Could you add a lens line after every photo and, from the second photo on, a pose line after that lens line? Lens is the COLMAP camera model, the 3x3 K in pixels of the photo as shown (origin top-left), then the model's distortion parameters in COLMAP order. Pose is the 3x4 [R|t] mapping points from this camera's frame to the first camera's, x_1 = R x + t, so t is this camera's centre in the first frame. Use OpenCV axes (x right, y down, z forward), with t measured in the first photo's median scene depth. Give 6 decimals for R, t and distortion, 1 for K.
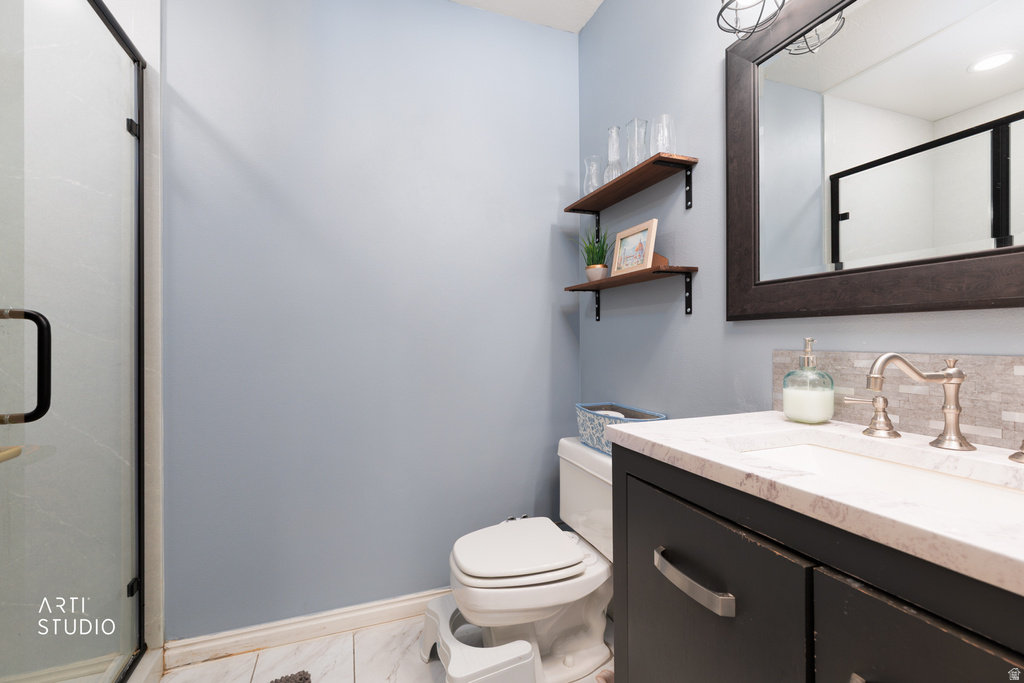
lens RADIAL K [[456.7, 0, 510.4], [0, 456.7, 339.7], [0, 0, 1]] dist [0.005748, -0.000450]
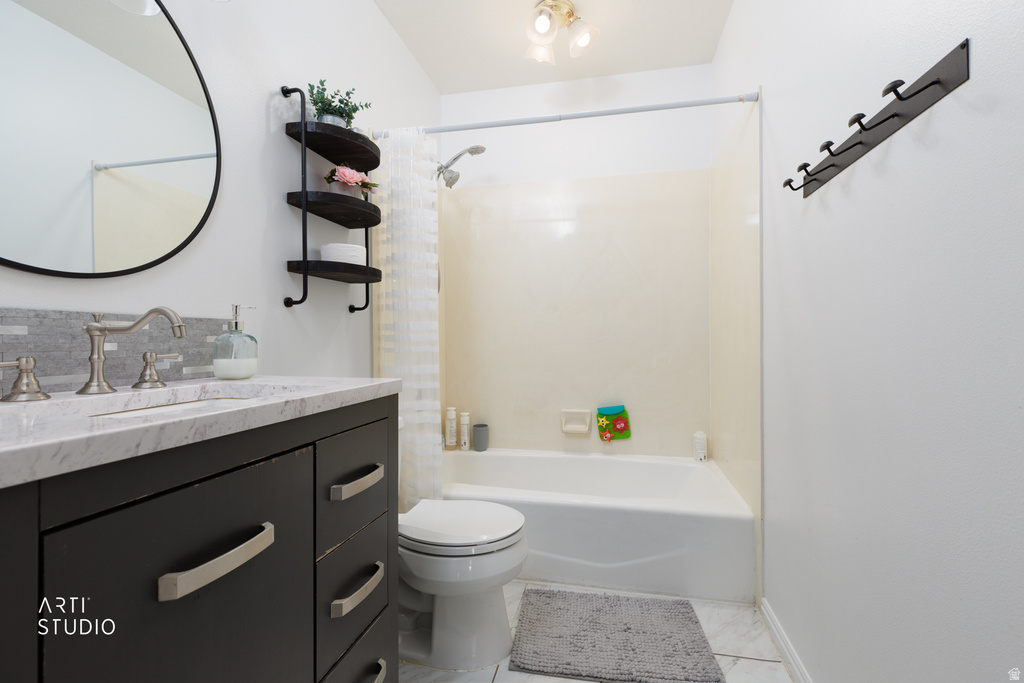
lens RADIAL K [[456.7, 0, 512.7], [0, 456.7, 341.7], [0, 0, 1]] dist [0.005748, -0.000450]
pose [[-0.839412, 0.005059, 0.543472, -0.513757], [0.003822, 0.999987, -0.003405, 0.116493], [-0.543482, -0.000781, -0.839420, 1.379572]]
